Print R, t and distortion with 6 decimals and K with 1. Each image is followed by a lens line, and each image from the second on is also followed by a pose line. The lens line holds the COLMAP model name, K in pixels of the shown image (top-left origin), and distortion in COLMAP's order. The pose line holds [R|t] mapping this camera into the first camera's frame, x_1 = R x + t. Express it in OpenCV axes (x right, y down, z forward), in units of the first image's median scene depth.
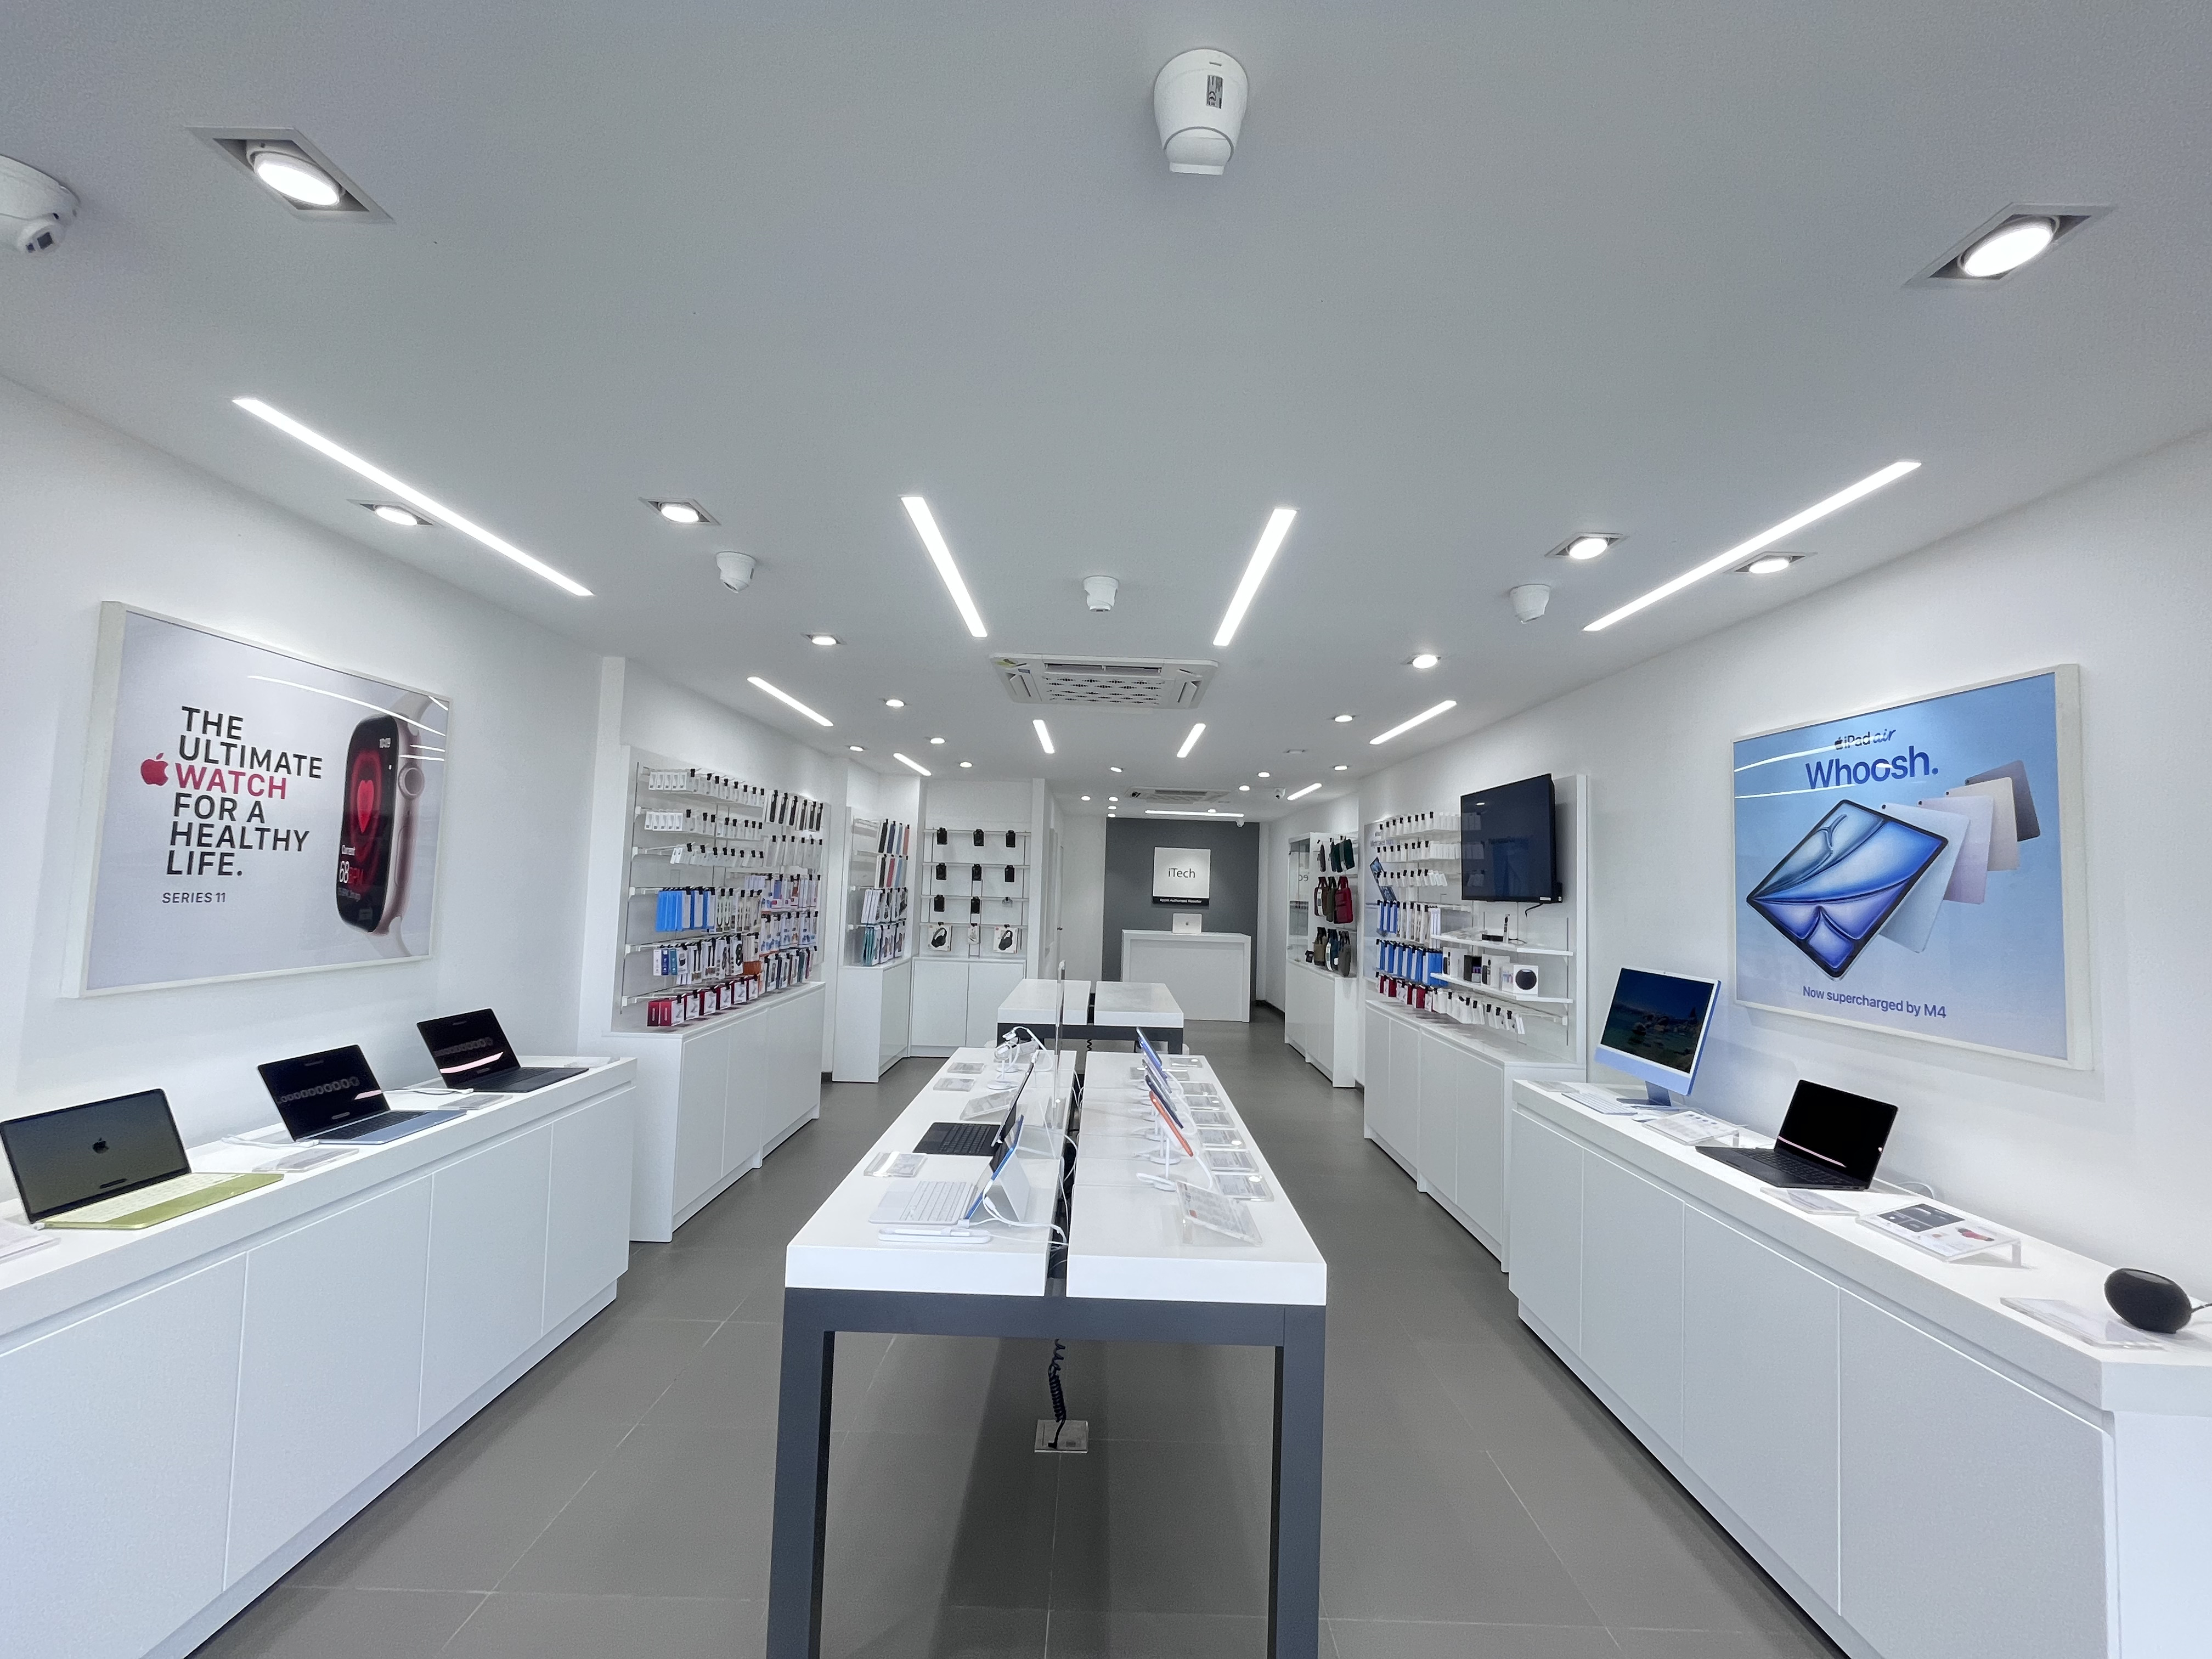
lens RADIAL K [[890.1, 0, 1106.0], [0, 890.1, 829.5], [0, 0, 1]] dist [-0.002230, -0.000195]
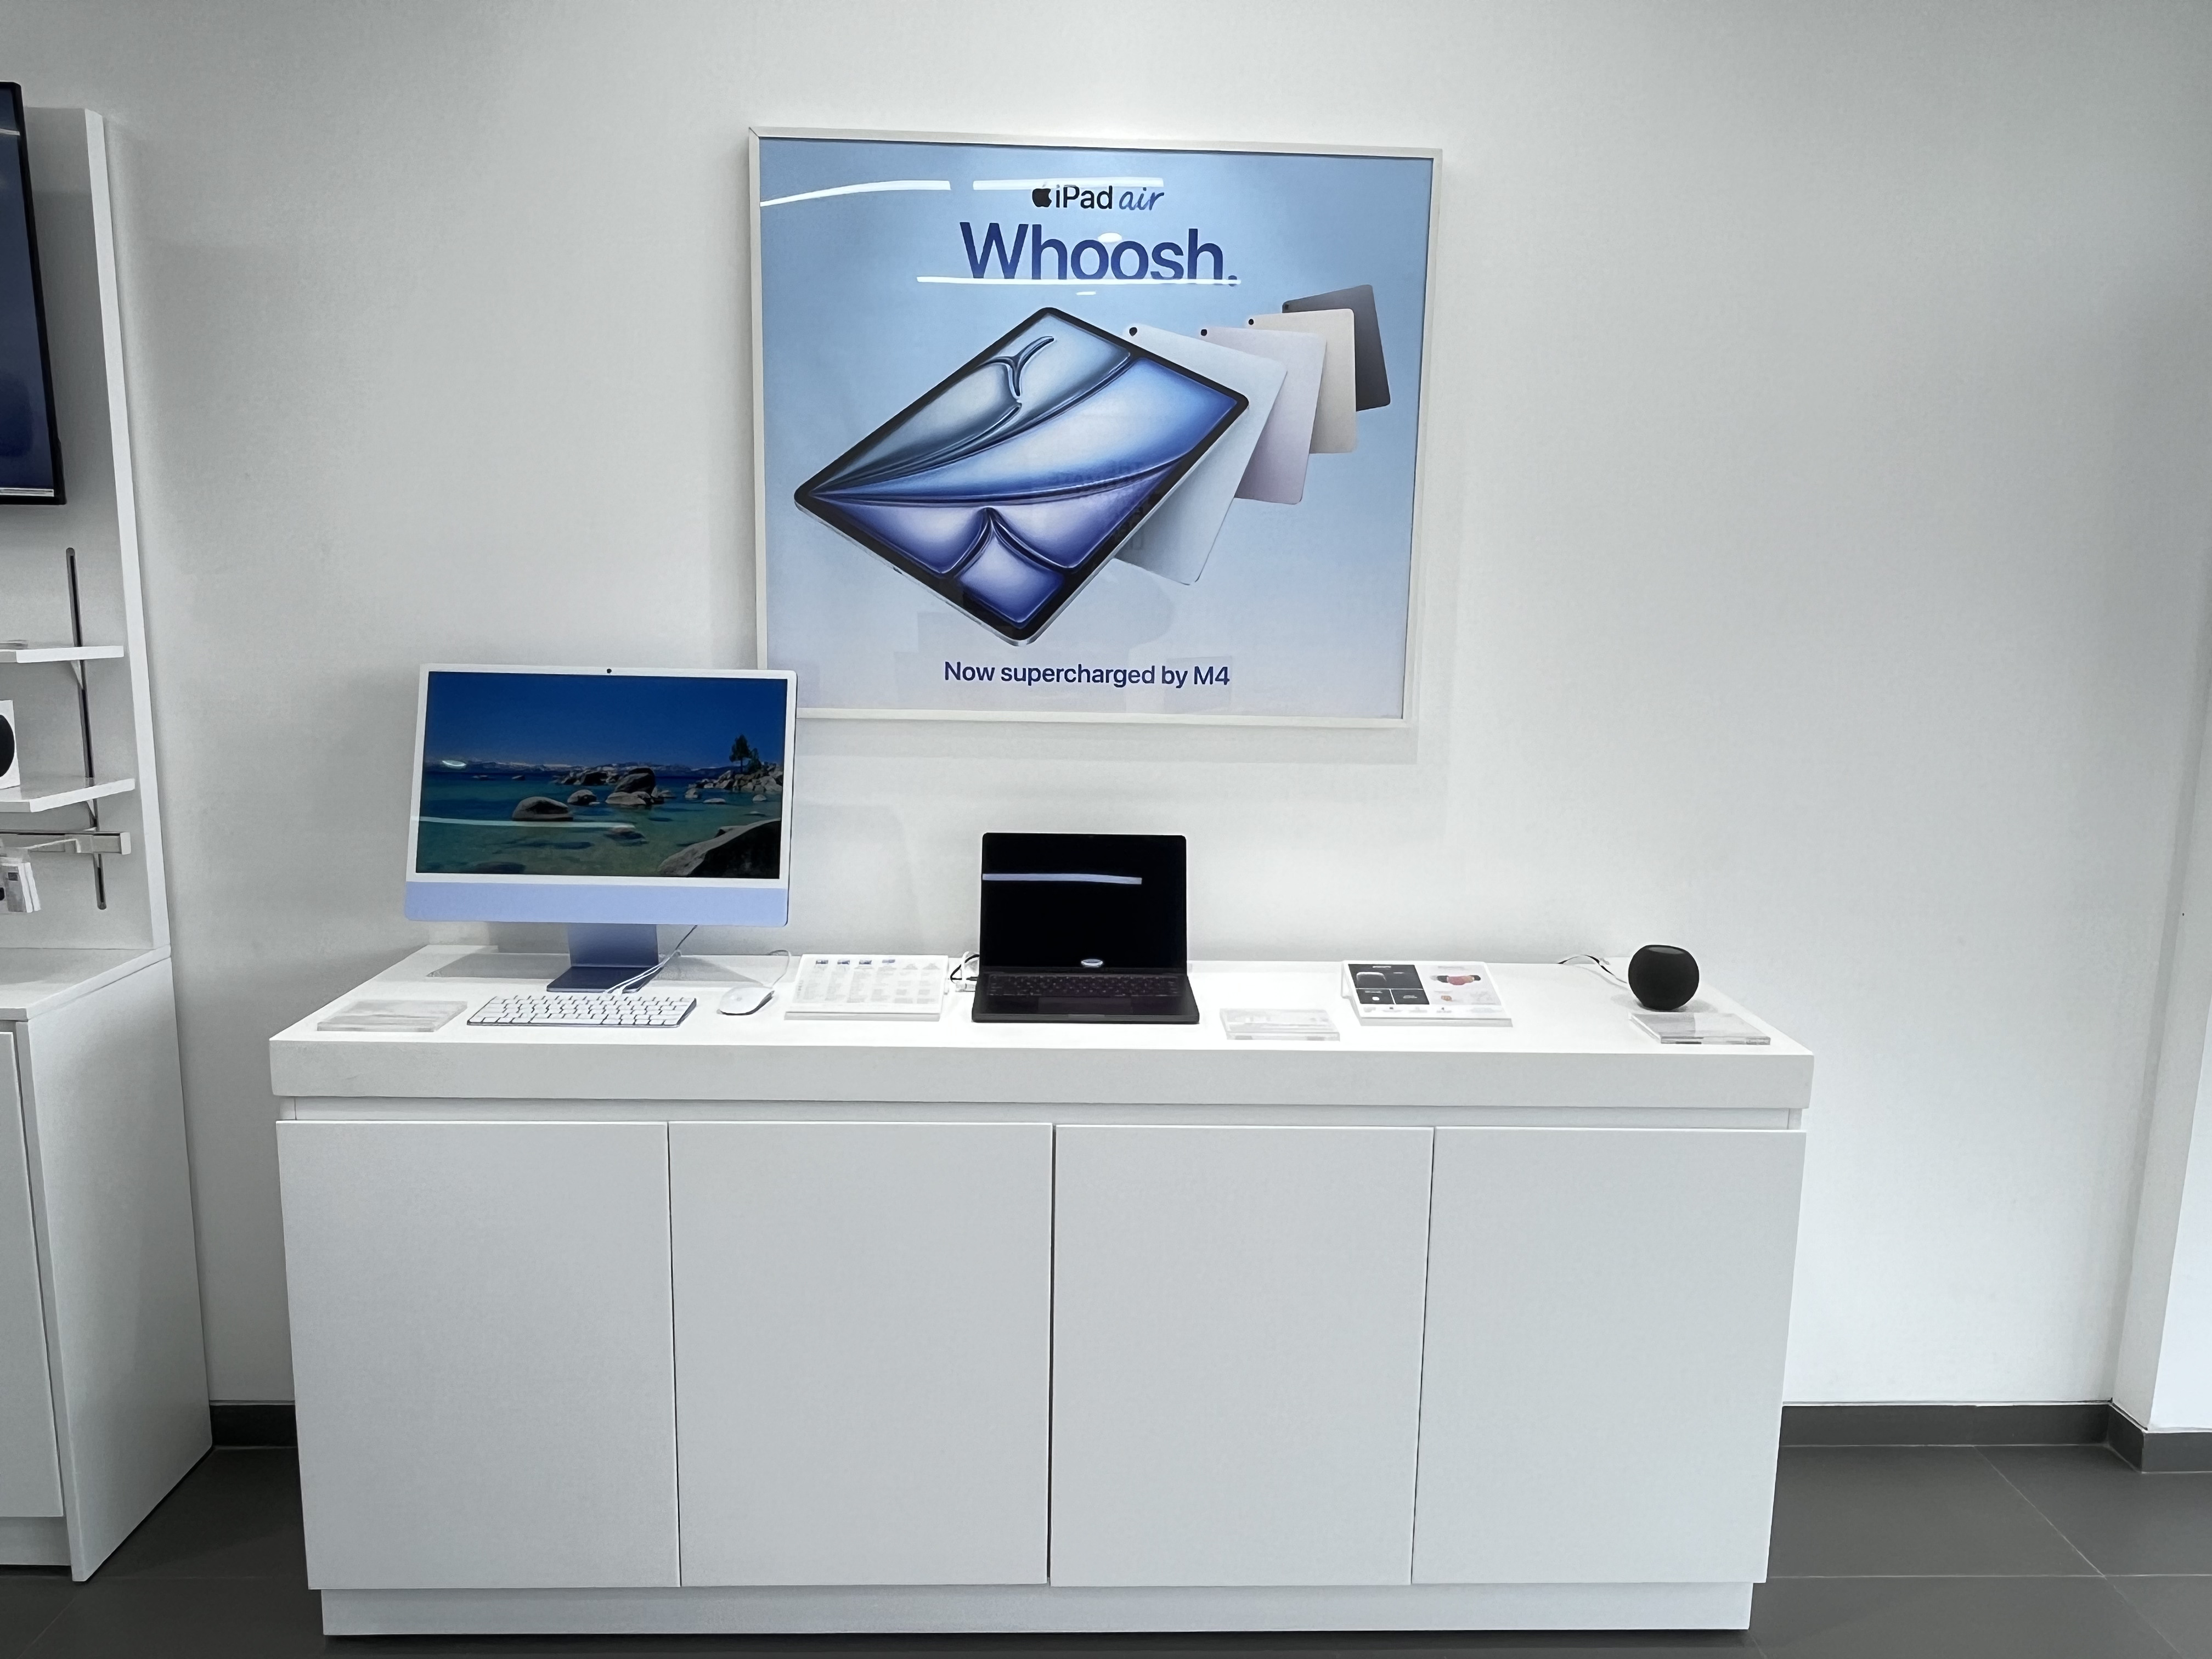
lens RADIAL K [[1590.3, 0, 1107.4], [0, 1590.3, 816.7], [0, 0, 1]] dist [-0.001041, 0.004625]
pose [[-0.028424, -0.193004, 0.980786, -0.168883], [-0.080325, 0.978451, 0.190216, 0.080049], [-0.996363, -0.073375, -0.043314, 0.960430]]
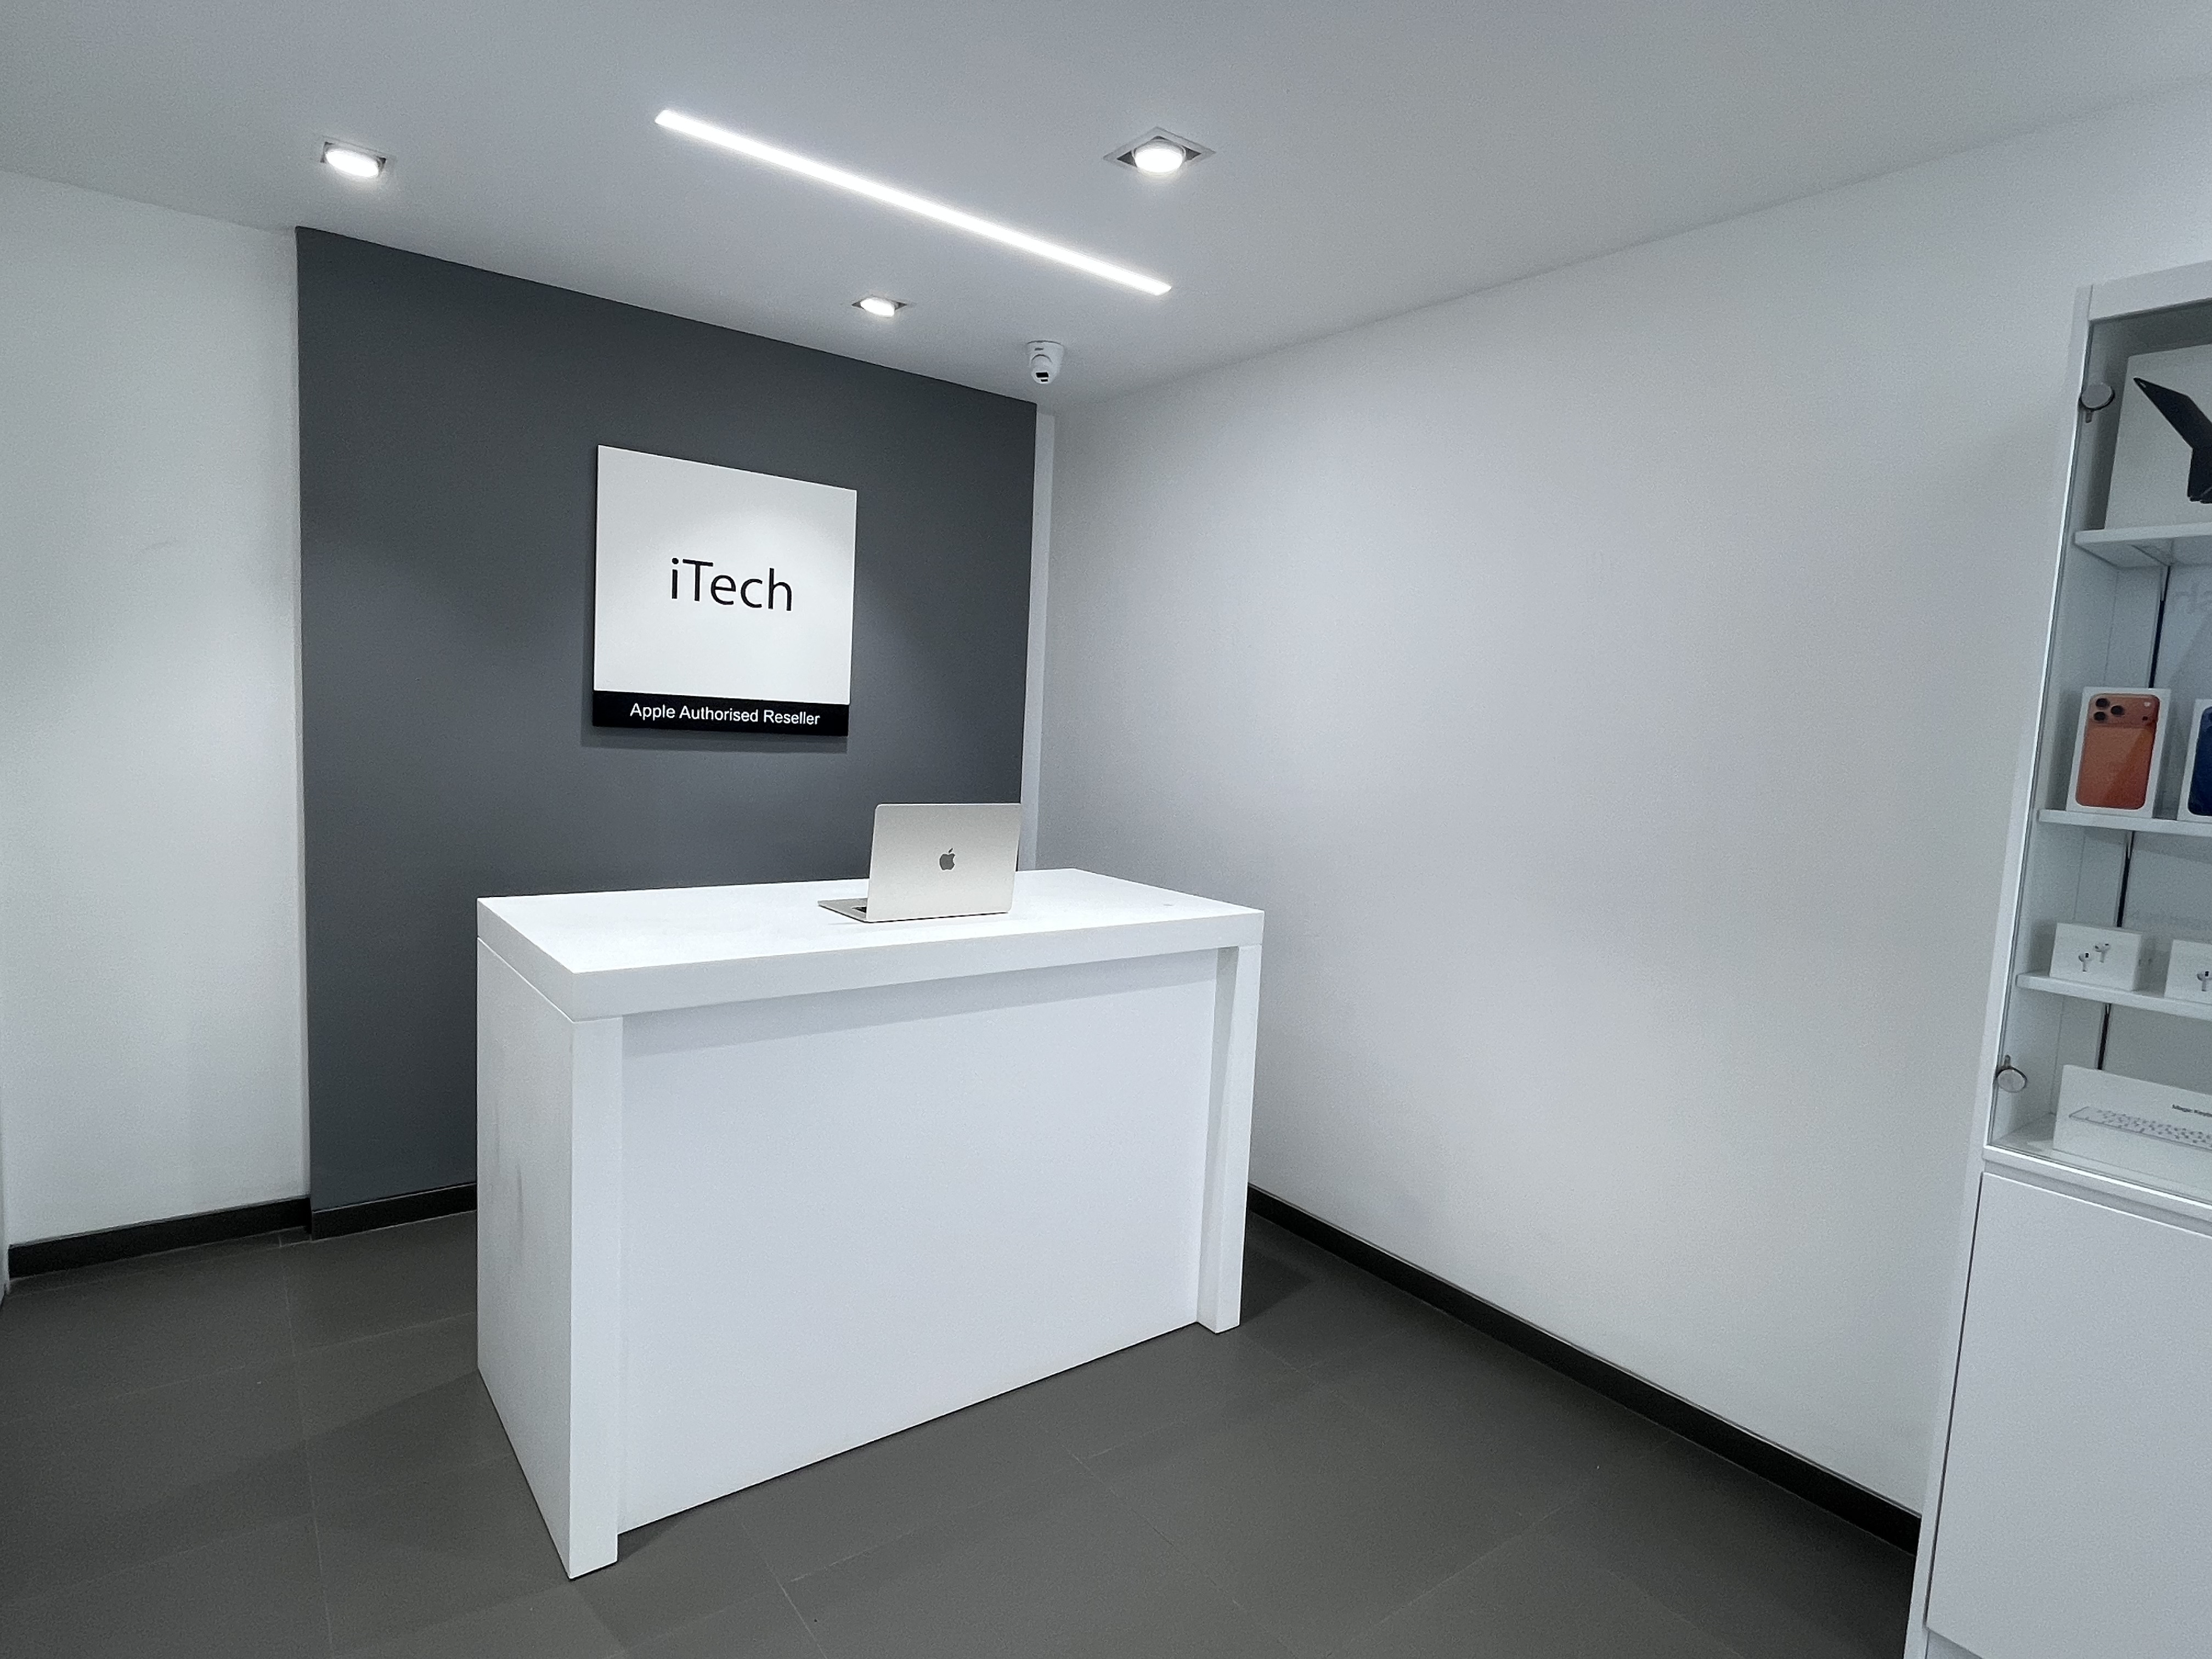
lens RADIAL K [[1193.2, 0, 1102.8], [0, 1193.2, 830.3], [0, 0, 1]] dist [-0.001481, -0.001563]
pose [[0.803406, -0.049823, 0.593343, -0.083987], [-0.062871, 0.983824, 0.167741, 0.260861], [-0.592103, -0.172068, 0.787278, 3.475668]]
